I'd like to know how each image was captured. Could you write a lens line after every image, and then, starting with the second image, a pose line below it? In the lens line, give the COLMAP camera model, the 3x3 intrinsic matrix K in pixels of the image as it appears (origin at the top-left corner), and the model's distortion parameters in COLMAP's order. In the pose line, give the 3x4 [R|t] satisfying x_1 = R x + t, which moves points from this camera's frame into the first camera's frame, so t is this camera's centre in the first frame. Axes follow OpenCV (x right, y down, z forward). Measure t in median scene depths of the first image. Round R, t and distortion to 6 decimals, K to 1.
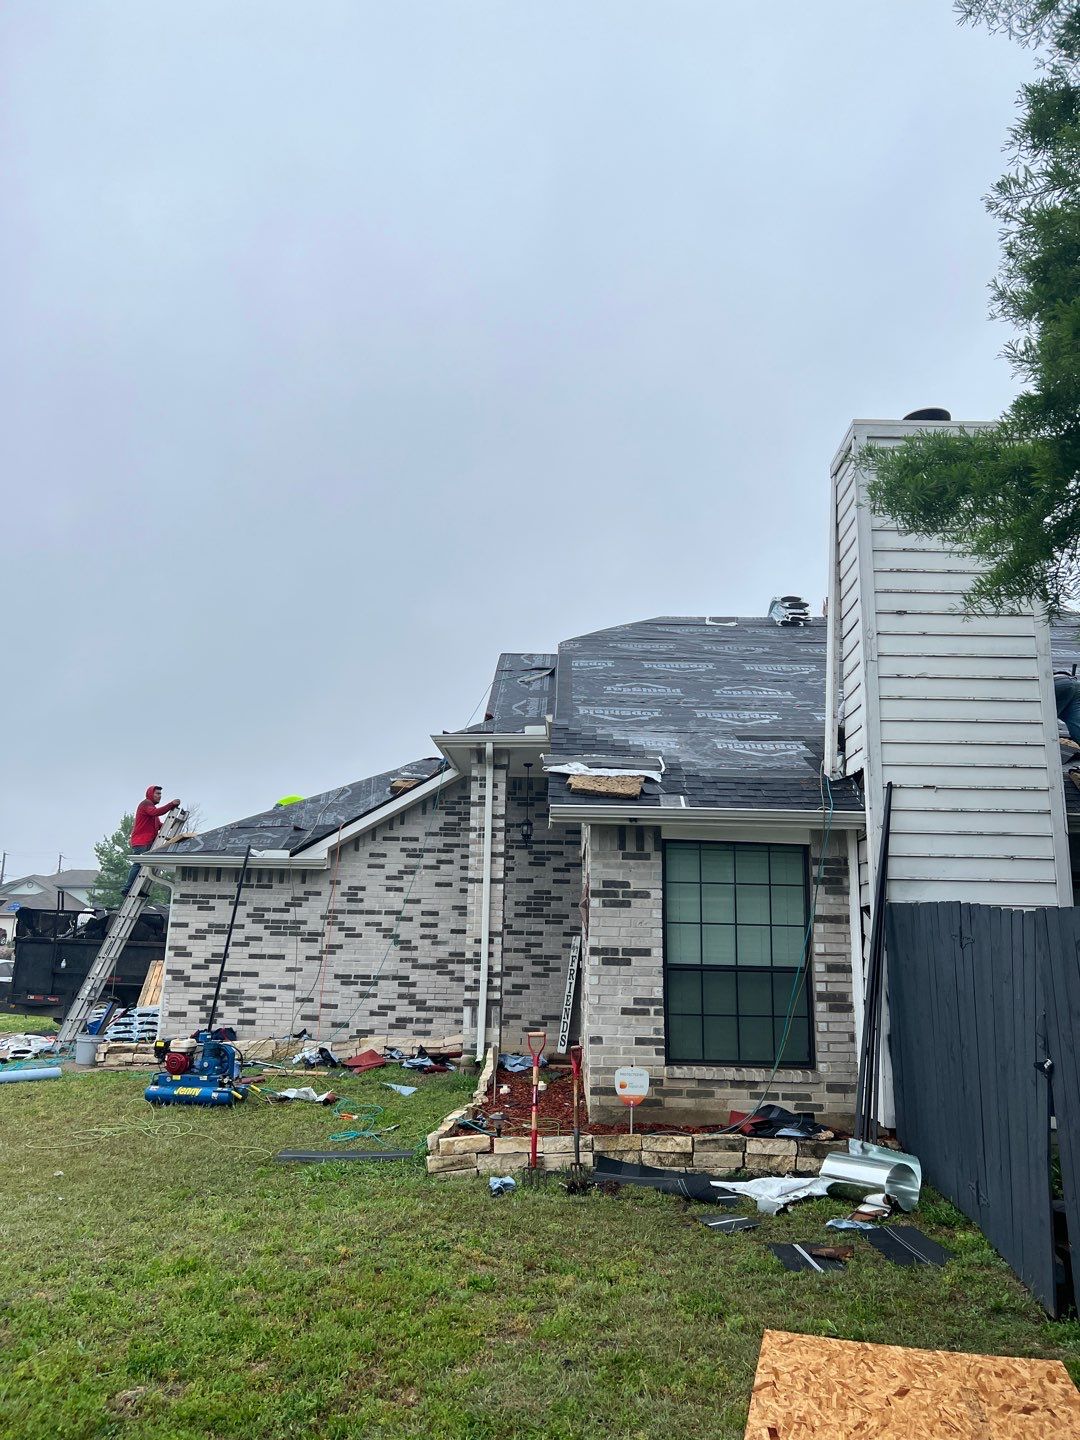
lens RADIAL K [[1072.8, 0, 530.1], [0, 1072.8, 691.5], [0, 0, 1]] dist [0.039269, -0.051737]
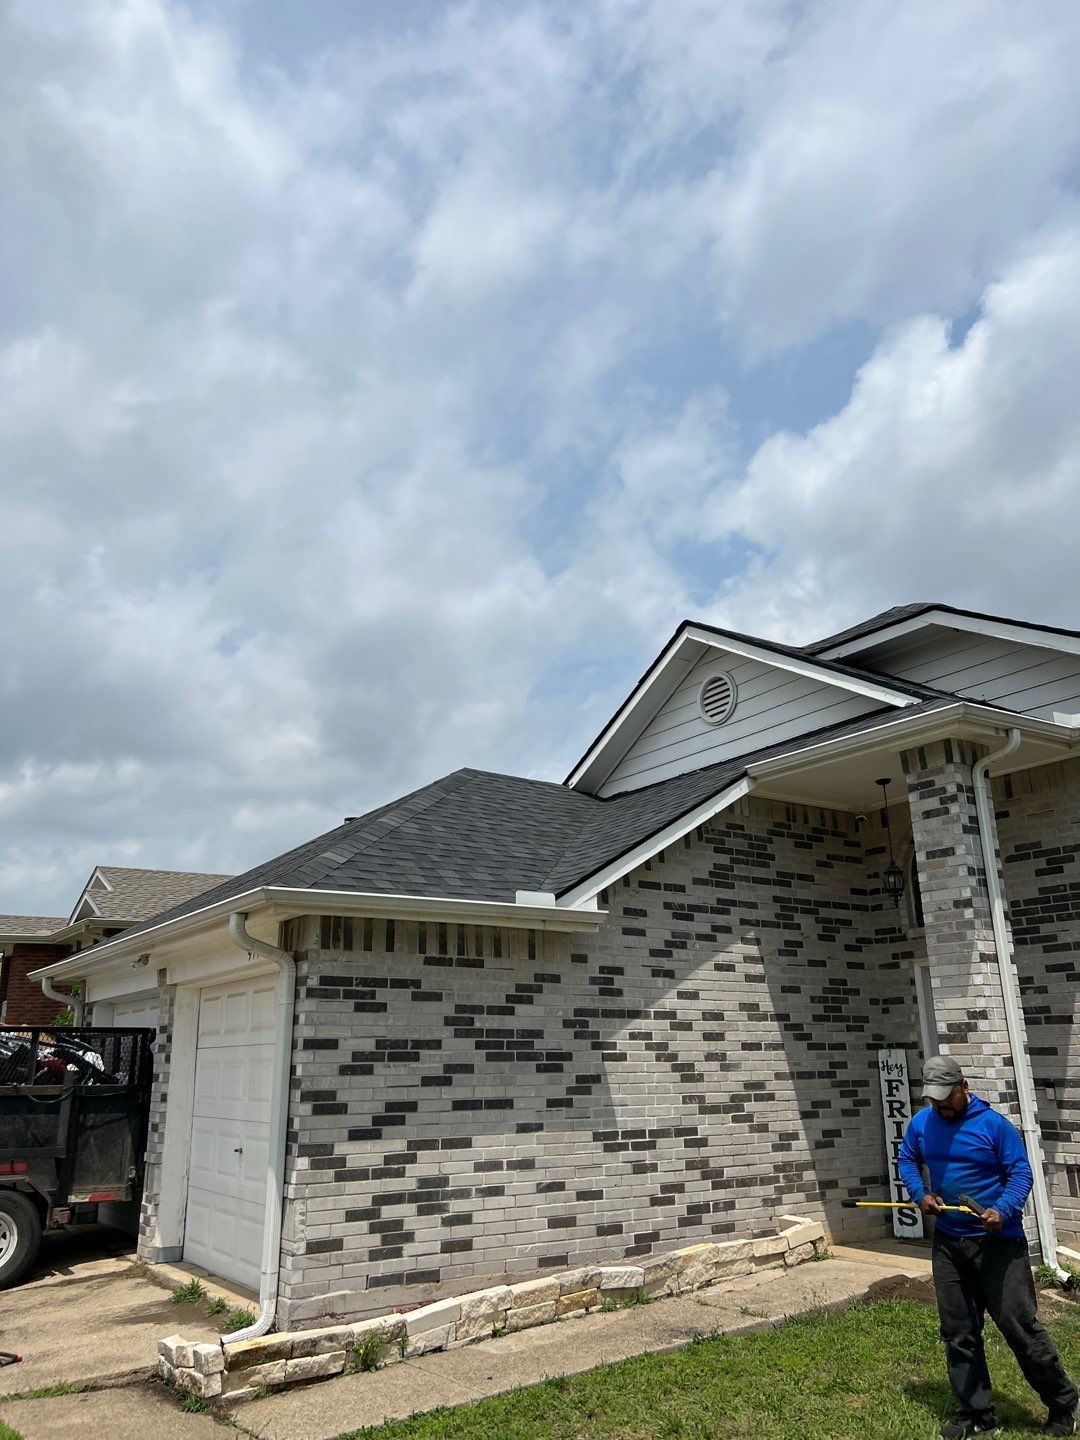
lens RADIAL K [[1079.0, 0, 500.8], [0, 1079.0, 718.5], [0, 0, 1]] dist [0.039265, -0.061593]
pose [[0.818172, 0.145570, 0.556241, -0.548064], [-0.106664, 0.989055, -0.101947, 0.119142], [-0.564993, 0.024079, 0.824744, 0.576609]]
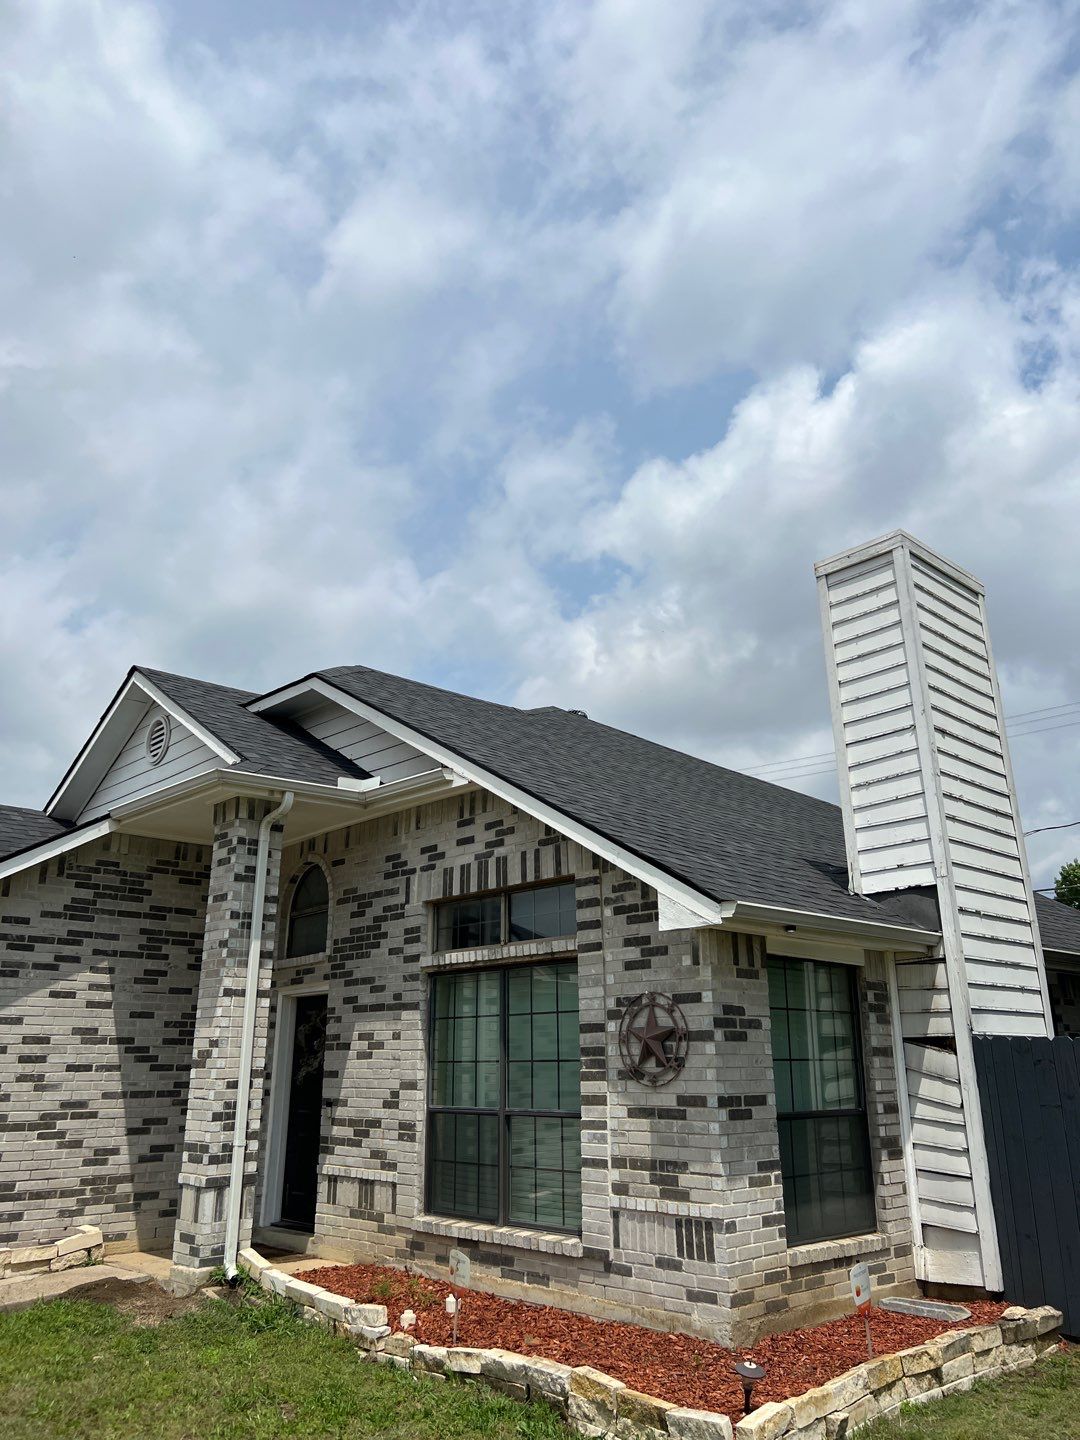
lens RADIAL K [[1072.8, 0, 530.1], [0, 1072.8, 691.5], [0, 0, 1]] dist [0.039269, -0.051737]
pose [[0.703345, 0.212253, 0.678420, -0.369759], [-0.148333, 0.977195, -0.151947, 0.058599], [-0.695200, 0.006239, 0.718789, 0.335780]]
